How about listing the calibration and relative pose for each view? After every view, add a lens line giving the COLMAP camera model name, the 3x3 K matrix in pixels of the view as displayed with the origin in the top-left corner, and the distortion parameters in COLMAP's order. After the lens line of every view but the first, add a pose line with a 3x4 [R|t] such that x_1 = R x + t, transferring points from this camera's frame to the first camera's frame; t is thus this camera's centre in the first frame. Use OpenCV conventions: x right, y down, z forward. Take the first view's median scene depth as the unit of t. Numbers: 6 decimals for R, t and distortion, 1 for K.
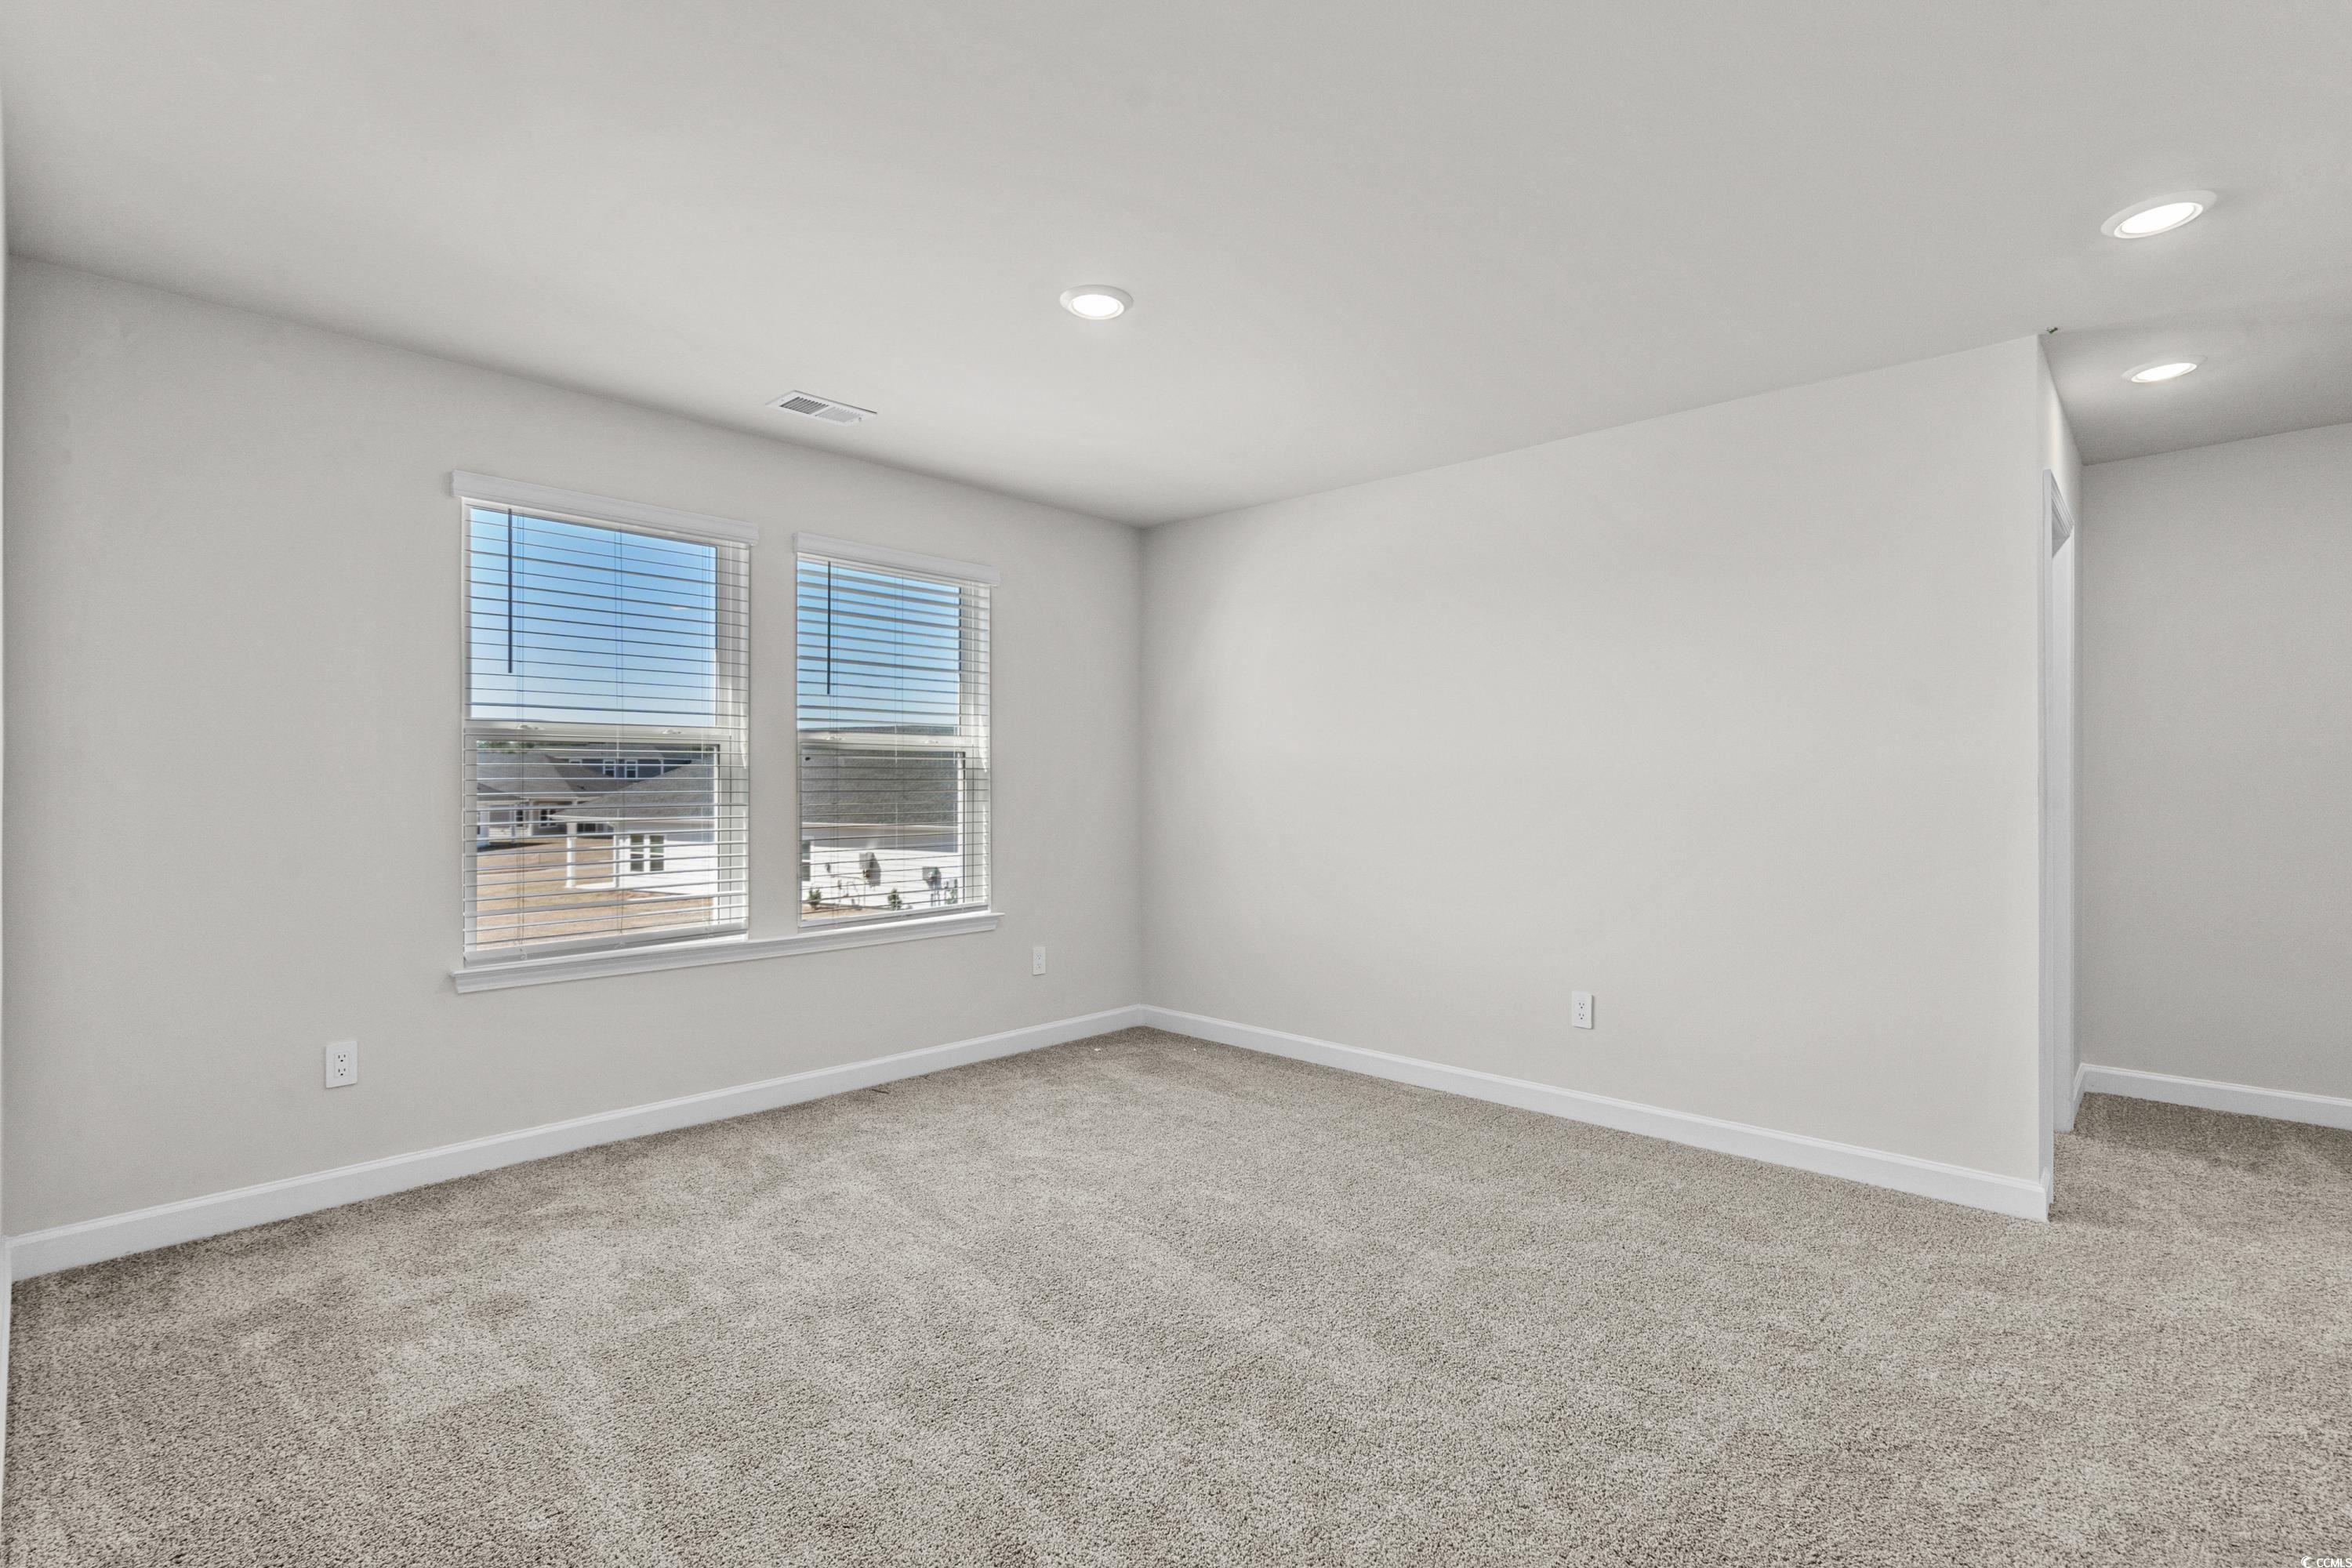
lens RADIAL K [[1077.0, 0, 1176.6], [0, 1077.0, 799.3], [0, 0, 1]] dist [0.000202, -0.000088]
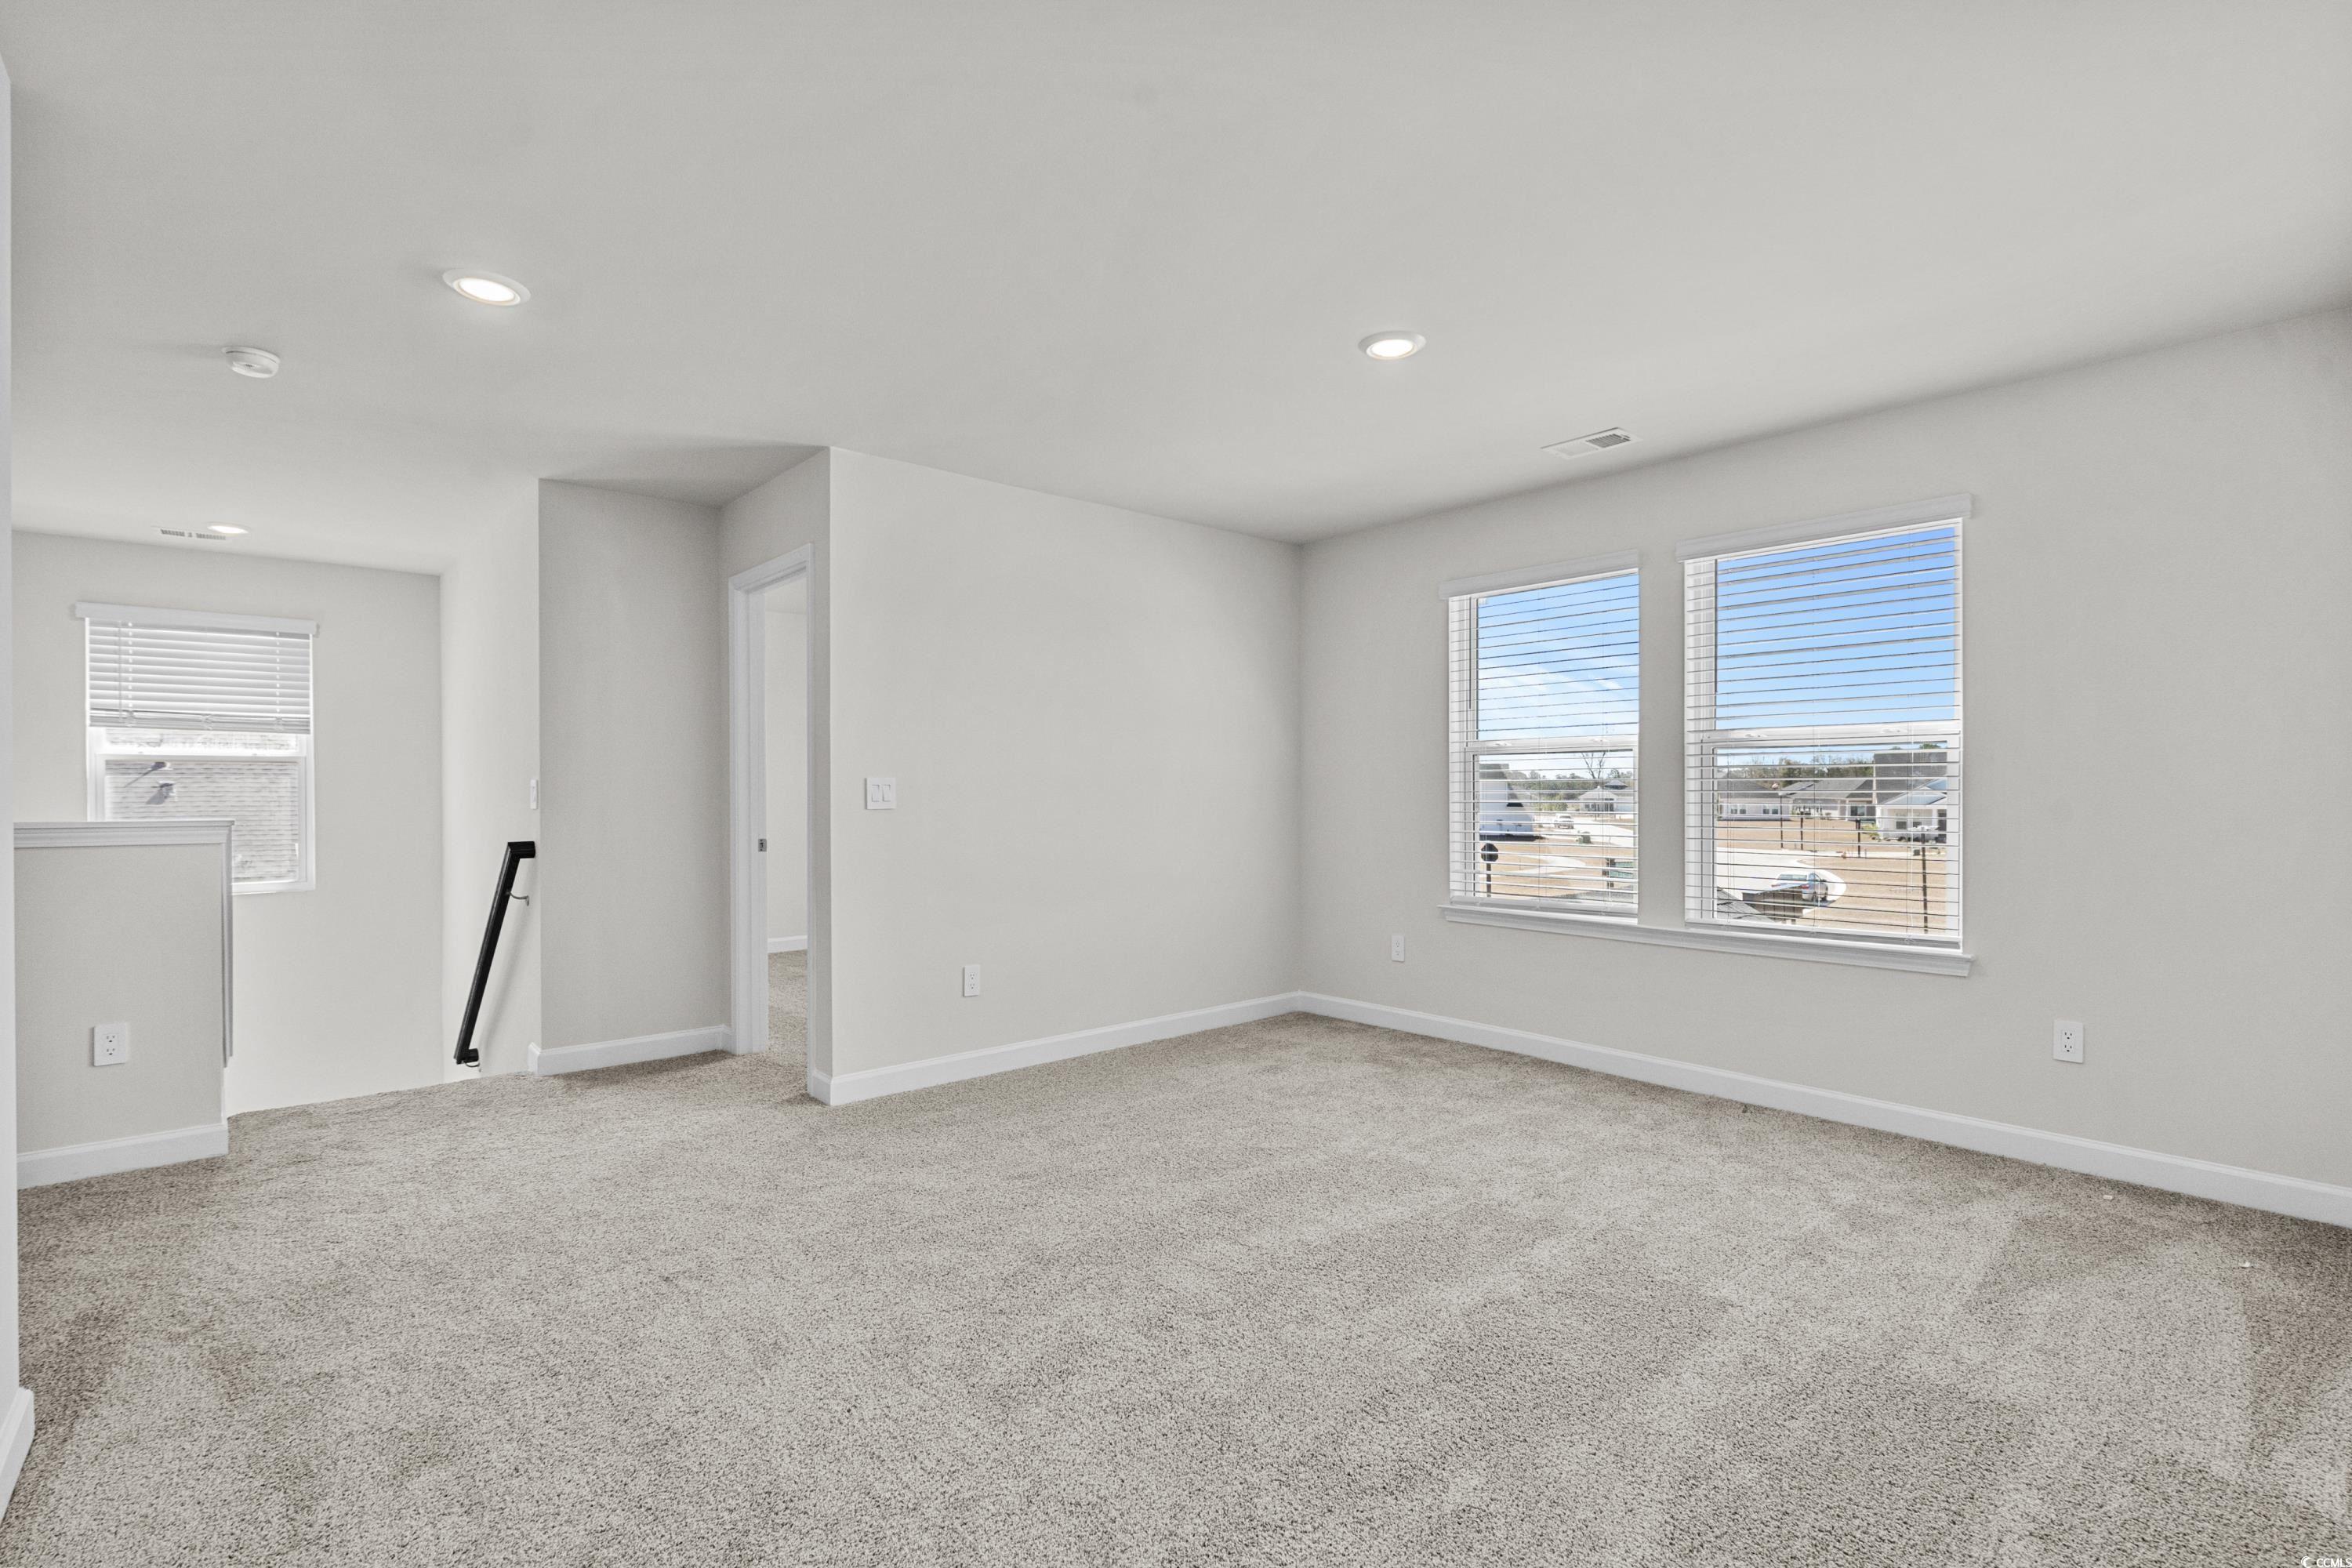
lens RADIAL K [[1077.8, 0, 1170.1], [0, 1077.8, 783.8], [0, 0, 1]] dist [-0.000953, -0.000336]
pose [[-0.089801, -0.002643, -0.995956, 0.762466], [-0.011130, 0.999937, -0.001650, -0.008391], [0.995898, 0.010937, -0.089825, 0.614246]]
